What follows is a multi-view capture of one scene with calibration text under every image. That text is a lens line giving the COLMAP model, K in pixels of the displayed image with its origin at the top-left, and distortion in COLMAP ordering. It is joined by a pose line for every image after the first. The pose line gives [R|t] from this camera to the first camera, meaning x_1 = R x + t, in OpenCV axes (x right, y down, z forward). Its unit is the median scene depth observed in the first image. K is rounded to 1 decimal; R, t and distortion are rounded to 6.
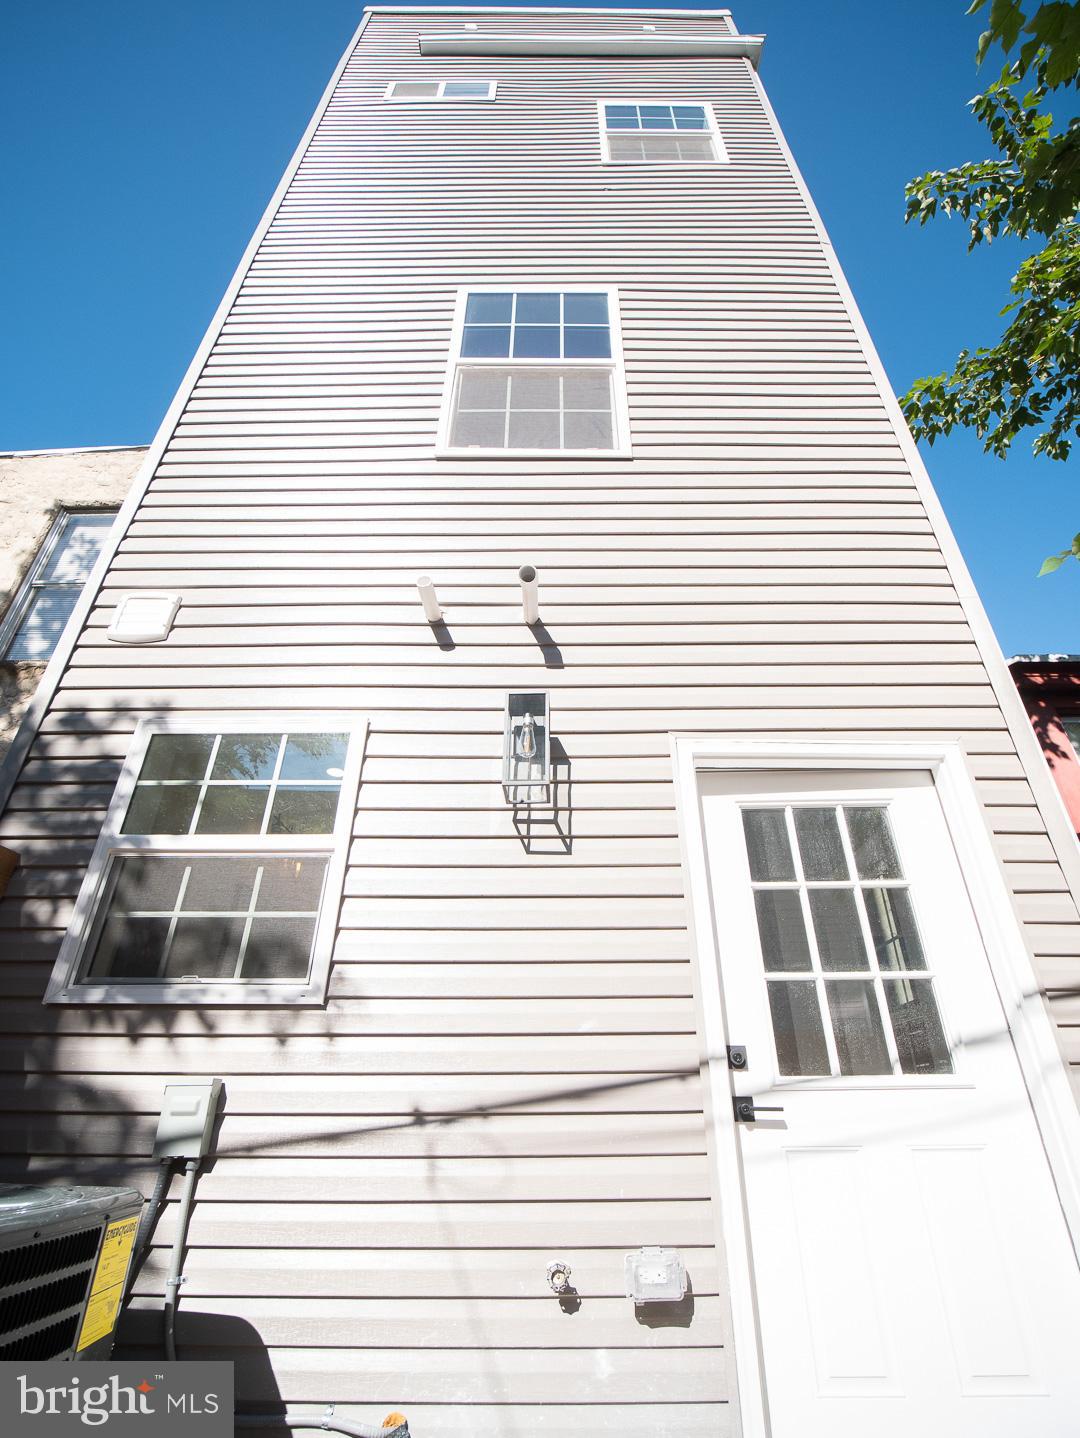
lens RADIAL K [[656.5, 0, 542.3], [0, 656.5, 748.8], [0, 0, 1]] dist [-0.008601, -0.008346]
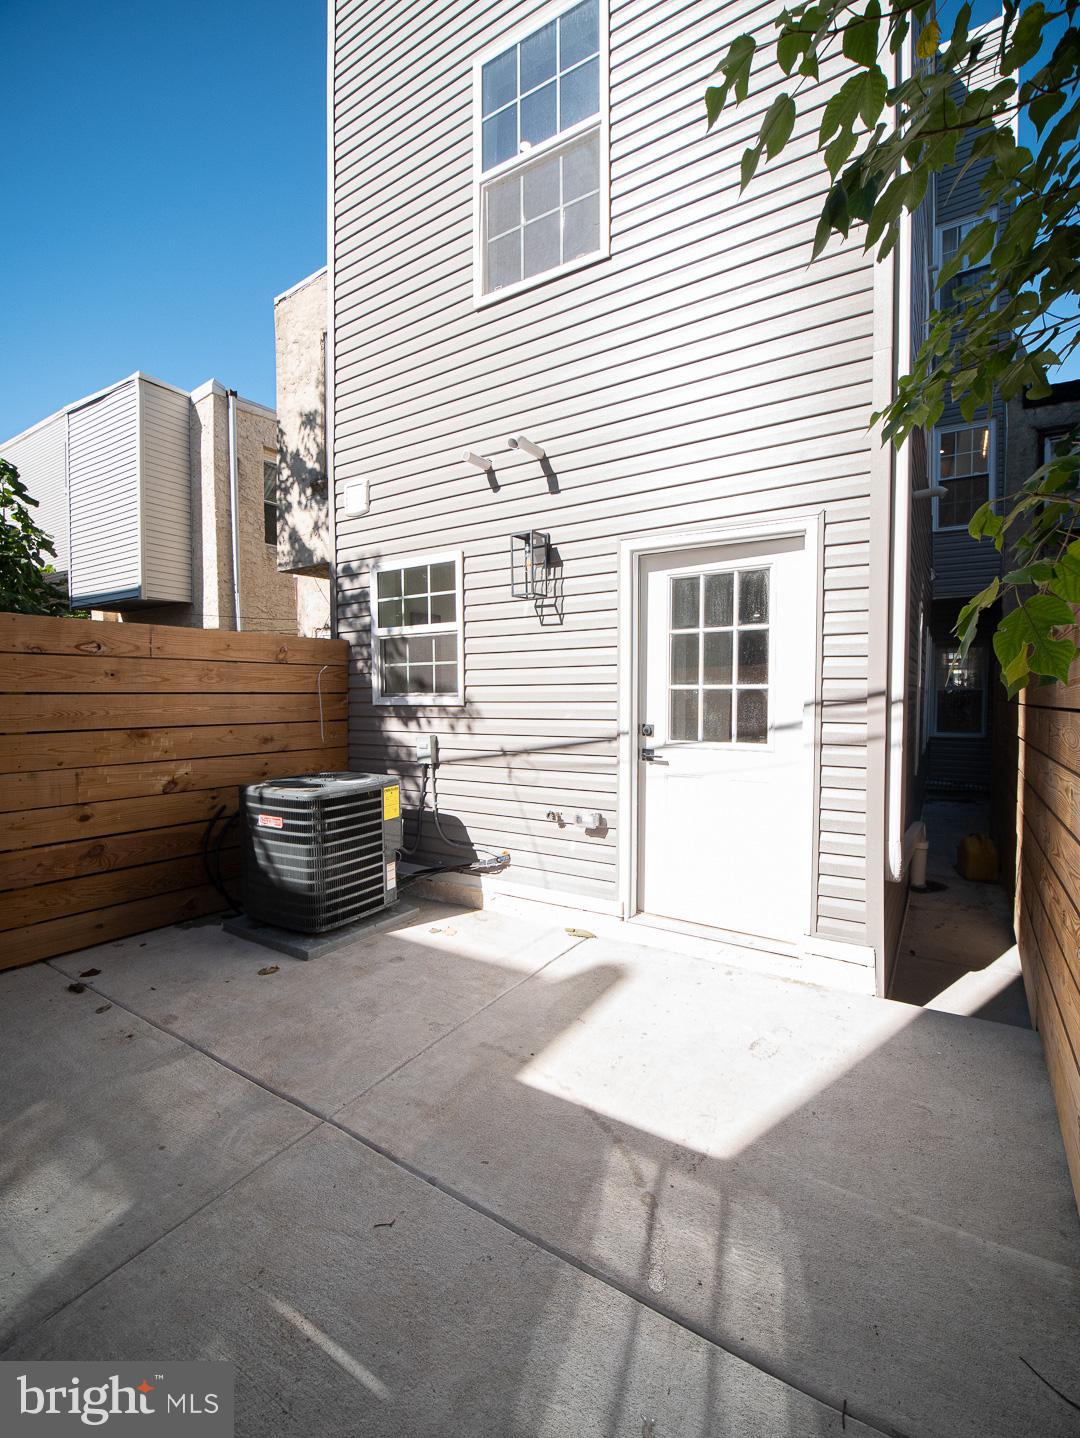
lens RADIAL K [[637.8, 0, 540.0], [0, 637.8, 719.0], [0, 0, 1]] dist [-0.013660, -0.007635]
pose [[0.841072, 0.014582, -0.540726, 0.901259], [0.271278, 0.853467, 0.444975, -0.390820], [0.467981, -0.520943, 0.713871, -0.365879]]
